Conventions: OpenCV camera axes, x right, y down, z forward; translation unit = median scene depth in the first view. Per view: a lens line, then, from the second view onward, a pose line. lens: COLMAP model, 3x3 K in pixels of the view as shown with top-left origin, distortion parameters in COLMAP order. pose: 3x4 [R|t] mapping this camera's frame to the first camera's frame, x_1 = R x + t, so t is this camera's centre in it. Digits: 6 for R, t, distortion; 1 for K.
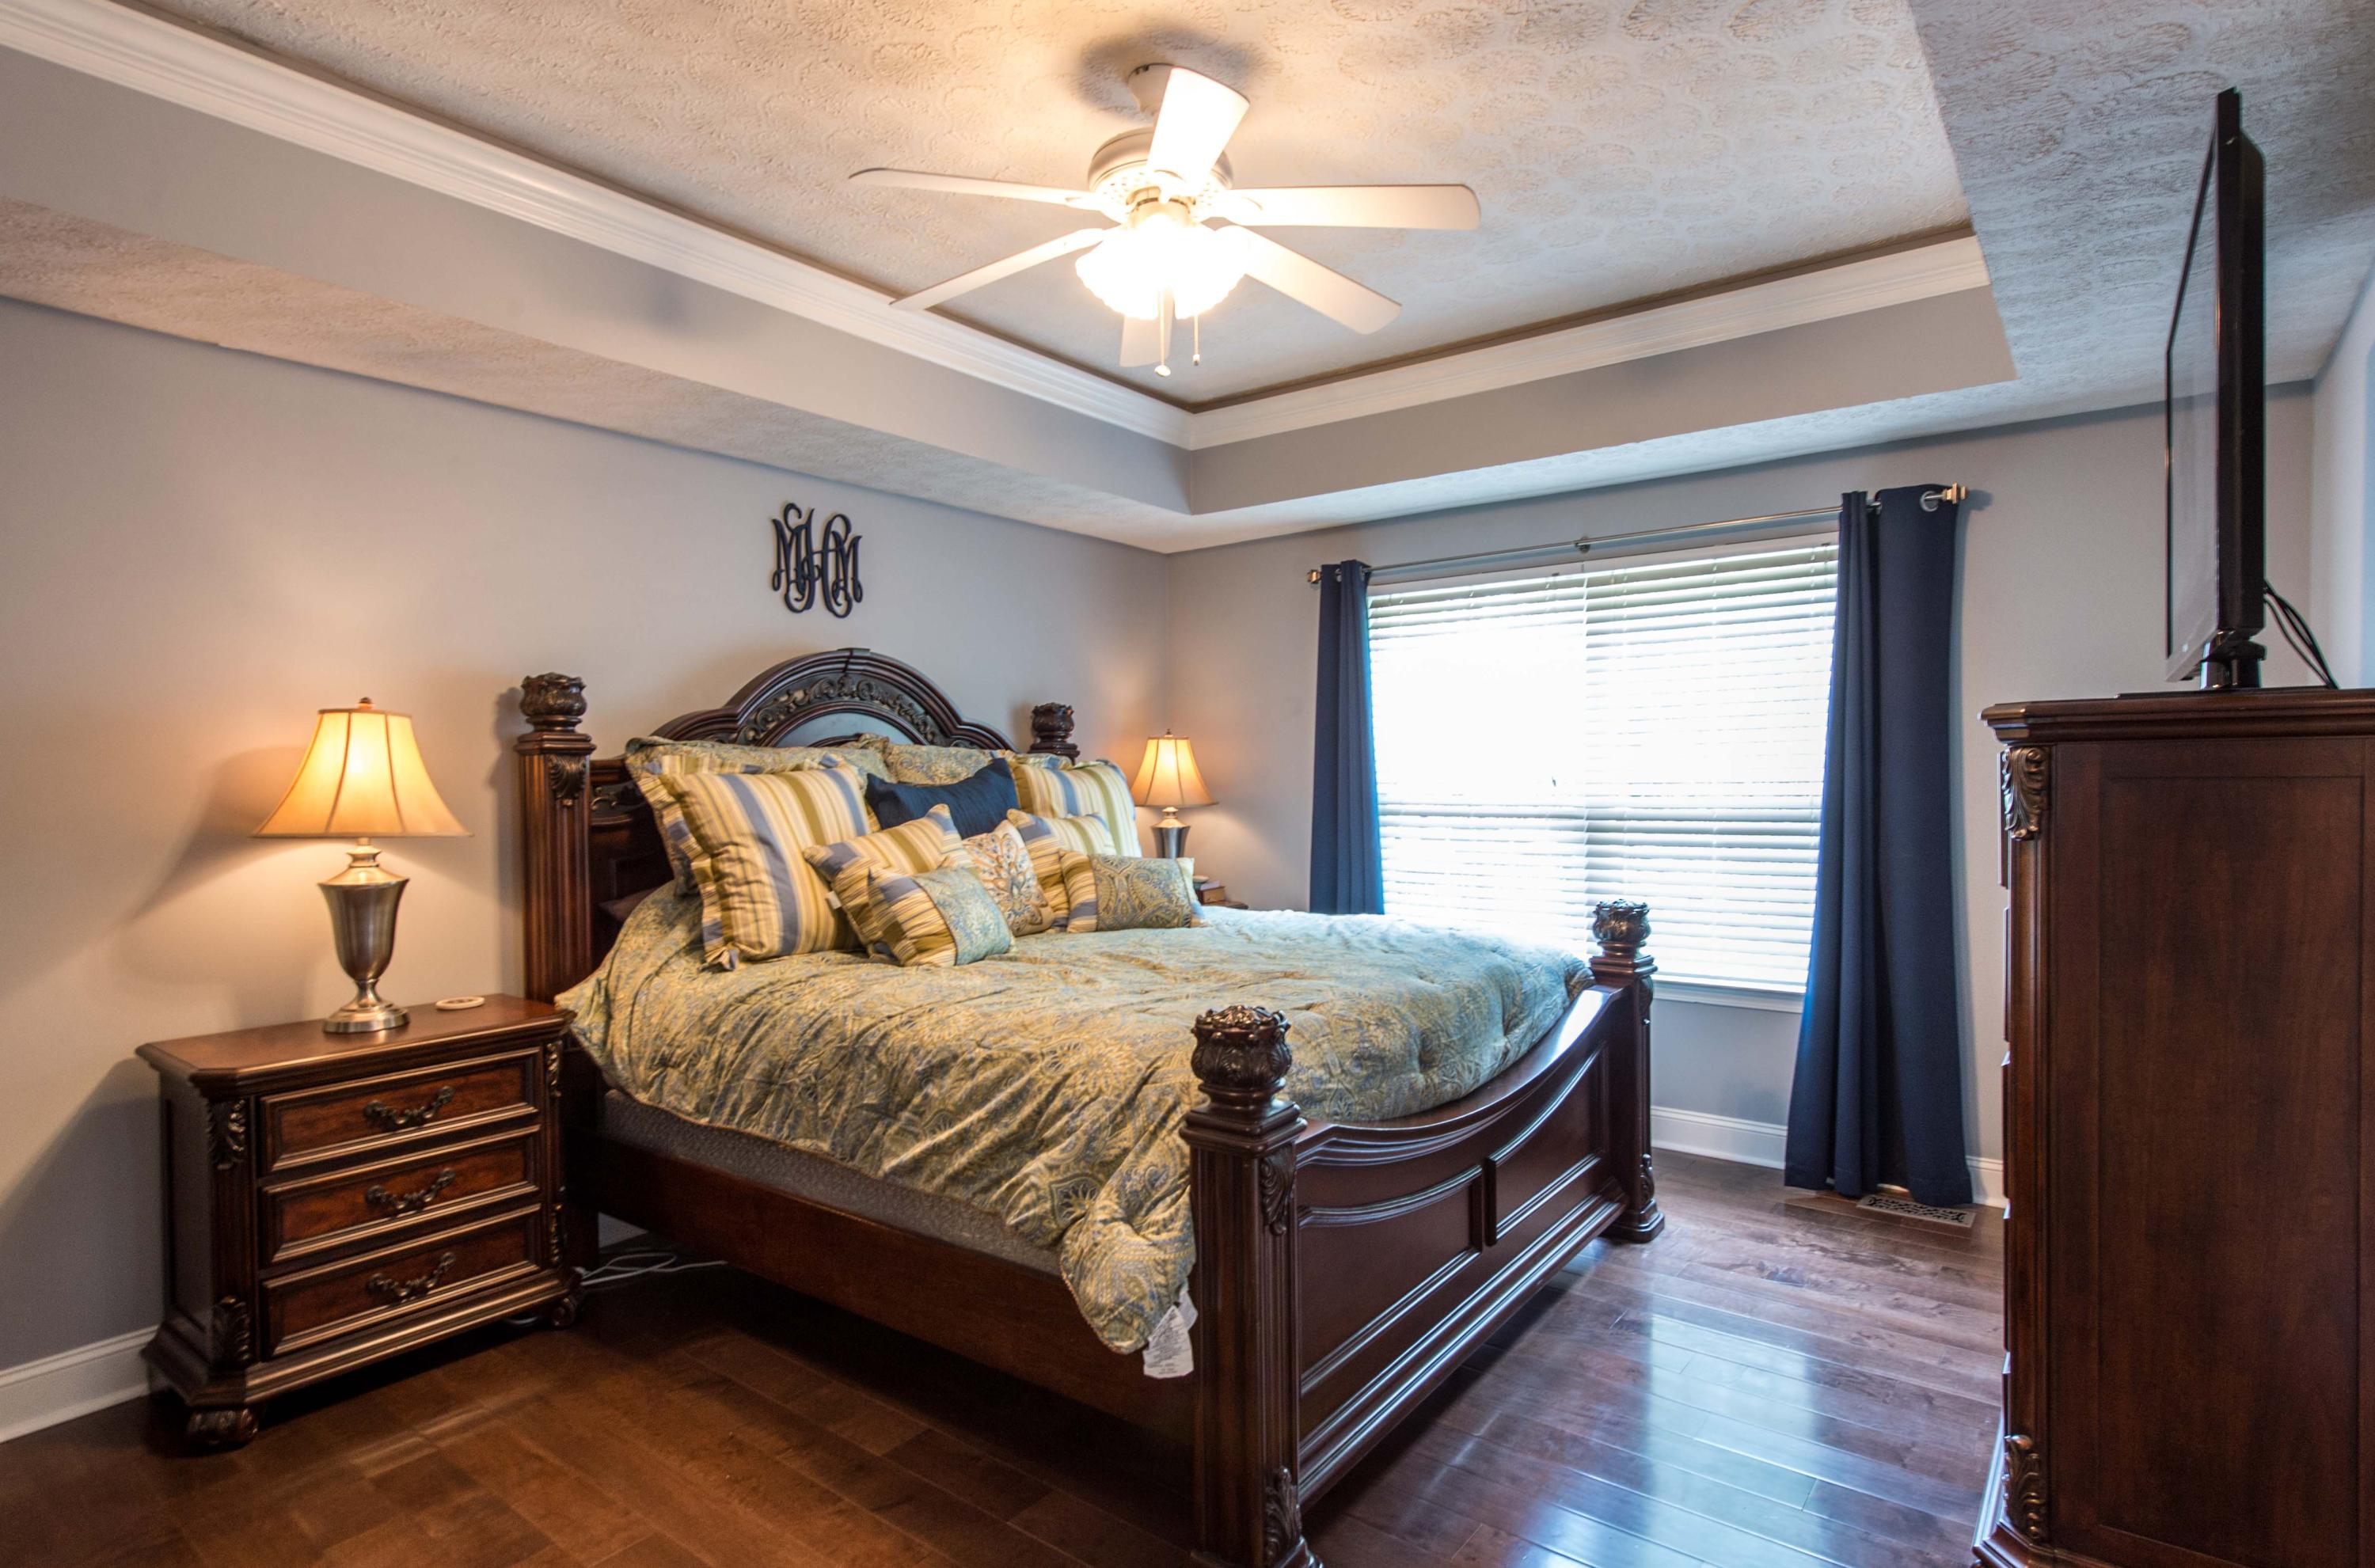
lens RADIAL K [[1219.8, 0, 1182.8], [0, 1219.8, 783.9], [0, 0, 1]] dist [0.000227, -0.000019]
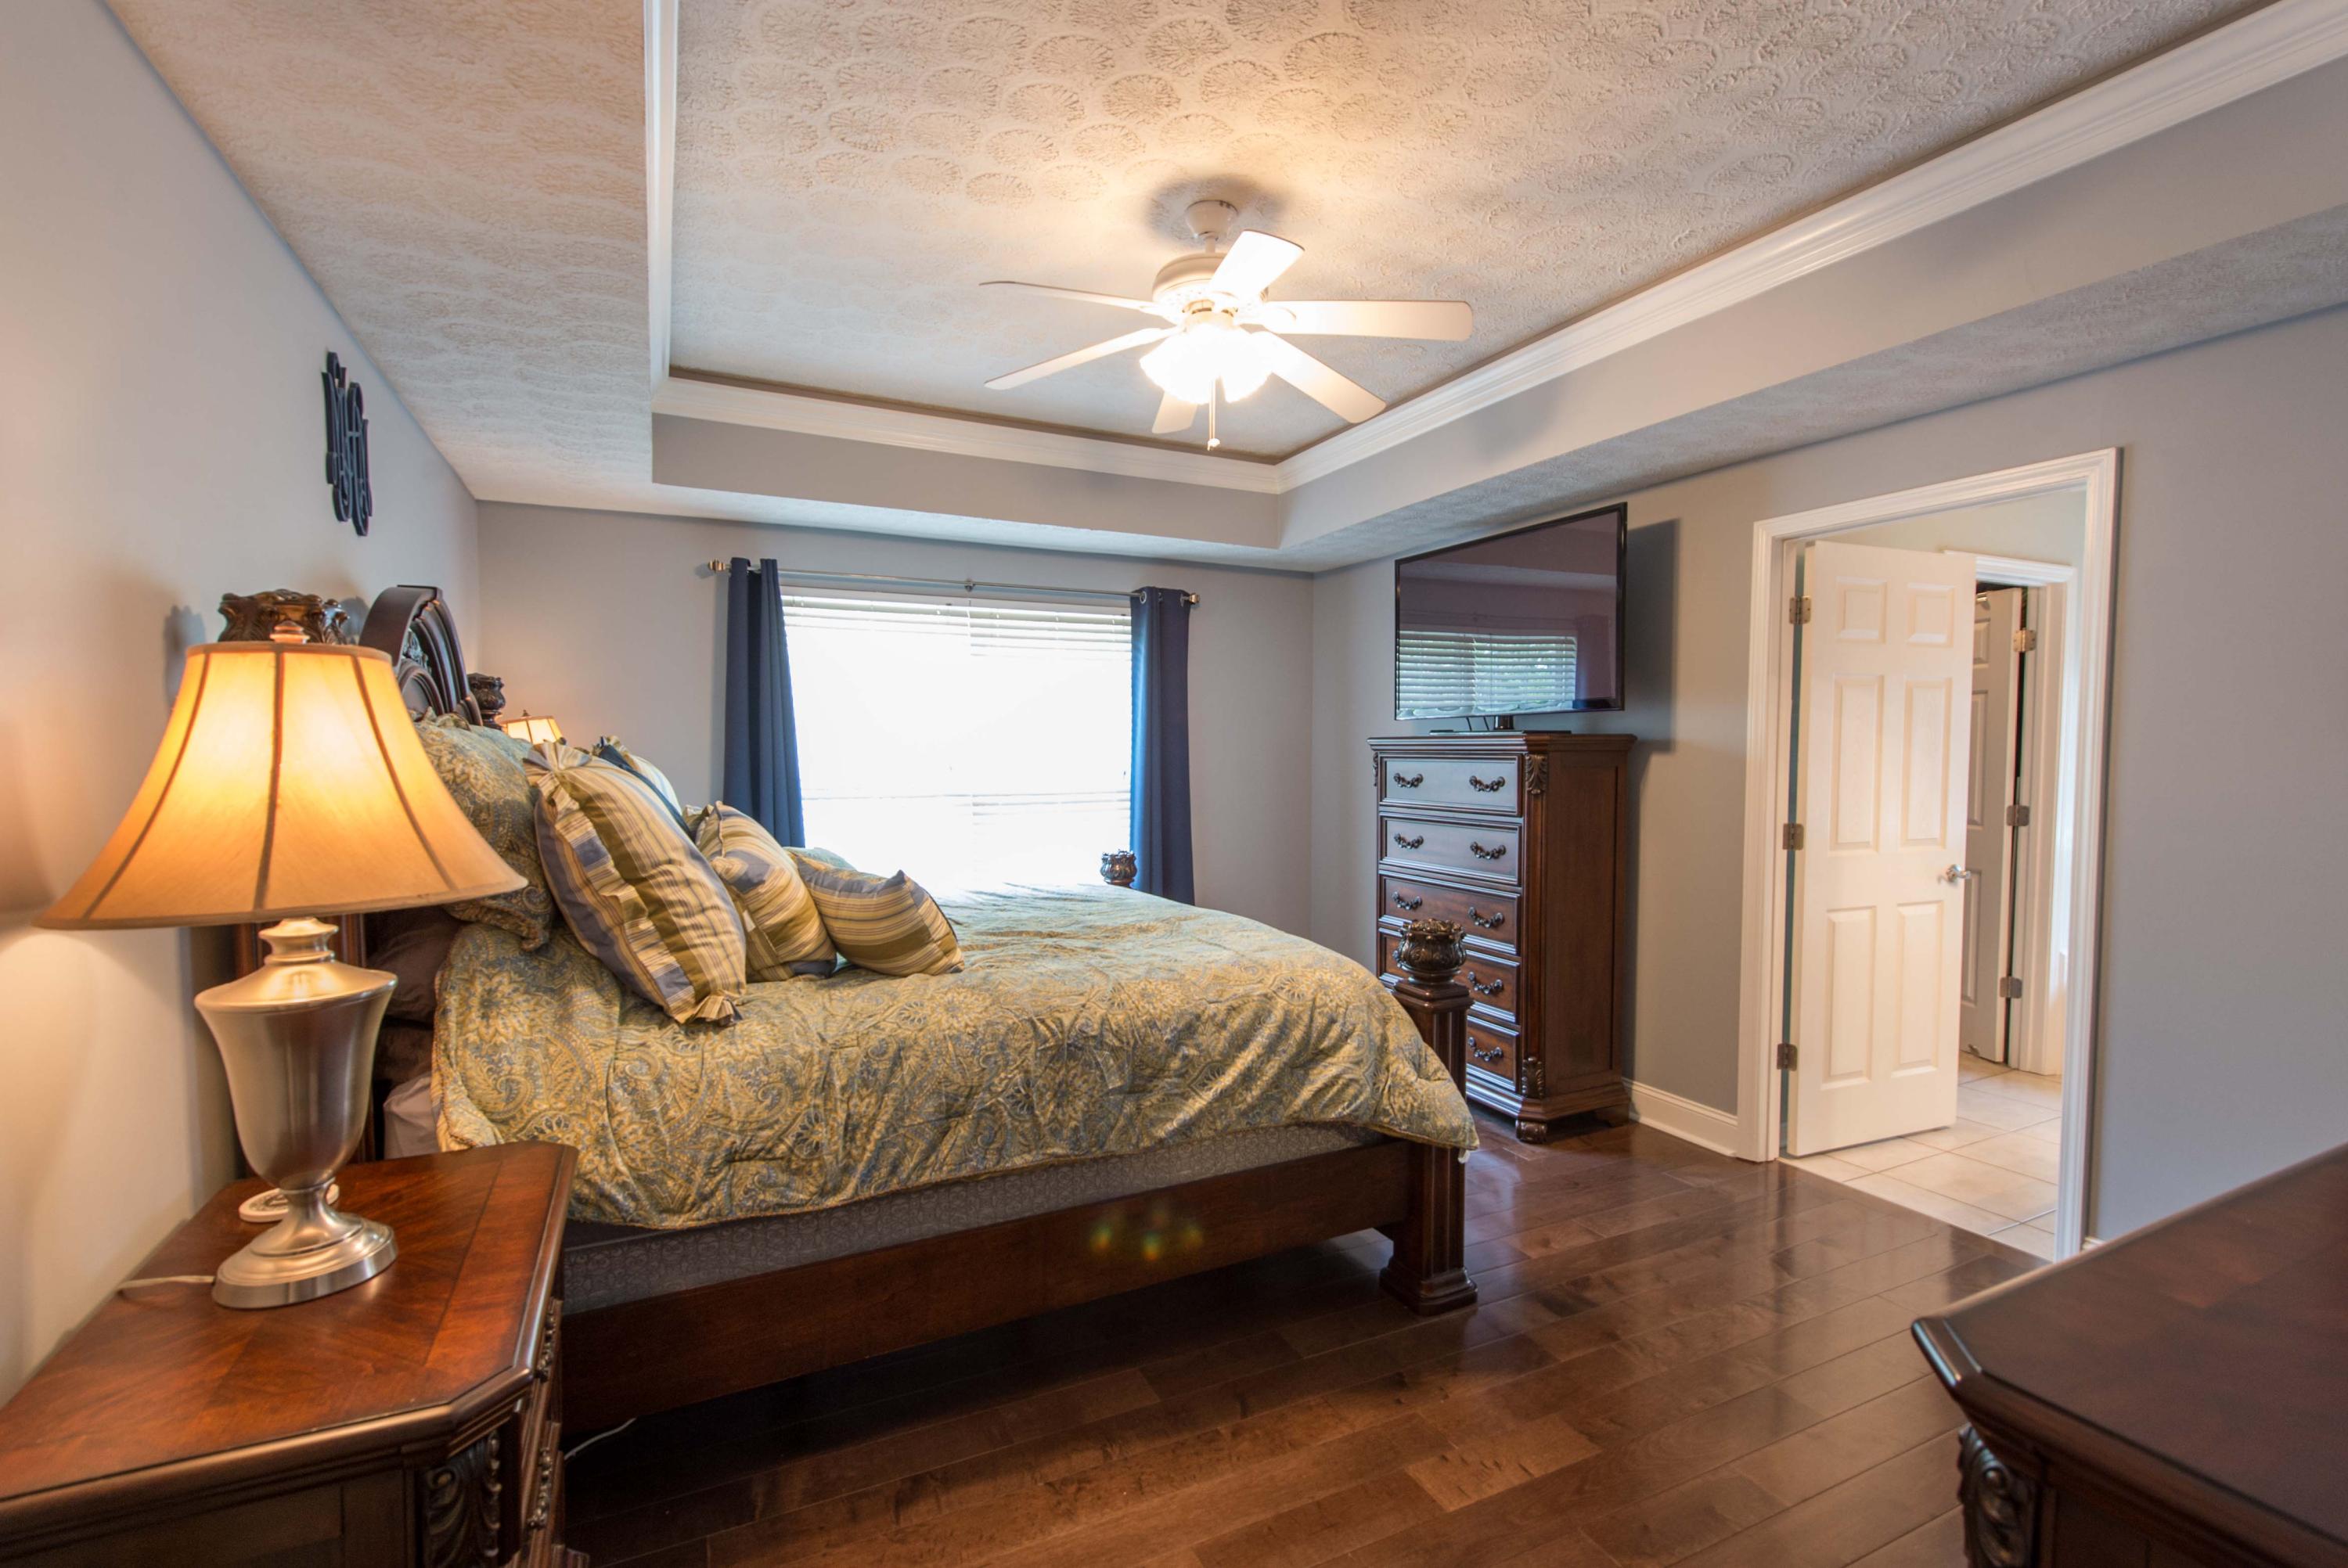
lens RADIAL K [[1041.3, 0, 1168.3], [0, 1041.3, 785.1], [0, 0, 1]] dist [0.003634, 0.000166]
pose [[0.452694, -0.021505, 0.891407, -0.806829], [0.003340, 0.999743, 0.022422, -0.011463], [-0.891660, -0.007172, 0.452649, 0.443297]]
